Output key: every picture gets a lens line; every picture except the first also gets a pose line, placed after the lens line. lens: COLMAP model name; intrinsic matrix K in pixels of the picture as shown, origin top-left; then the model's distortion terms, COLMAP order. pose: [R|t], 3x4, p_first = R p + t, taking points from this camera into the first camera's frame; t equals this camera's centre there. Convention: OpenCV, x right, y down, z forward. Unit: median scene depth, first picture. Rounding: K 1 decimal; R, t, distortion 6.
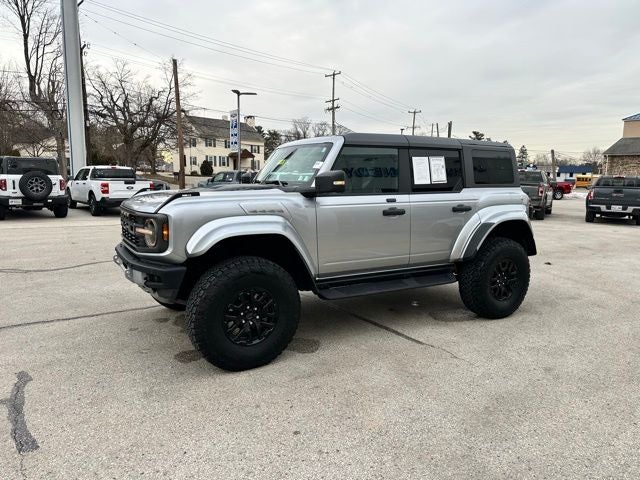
lens RADIAL K [[445.9, 0, 321.9], [0, 445.9, 242.4], [0, 0, 1]] dist [0.080651, -0.114374]
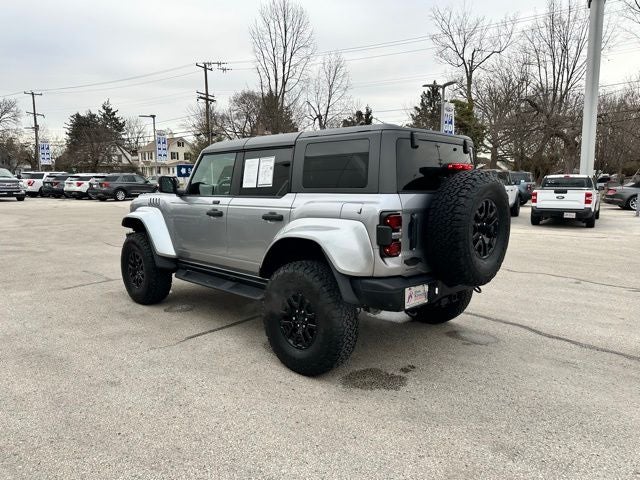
lens RADIAL K [[448.2, 0, 321.5], [0, 448.2, 239.2], [0, 0, 1]] dist [0.068072, -0.092423]
pose [[0.260463, 0.102372, -0.960041, 1.153935], [-0.133981, 0.988574, 0.069065, -0.105401], [0.956142, 0.110638, 0.271203, 0.875681]]
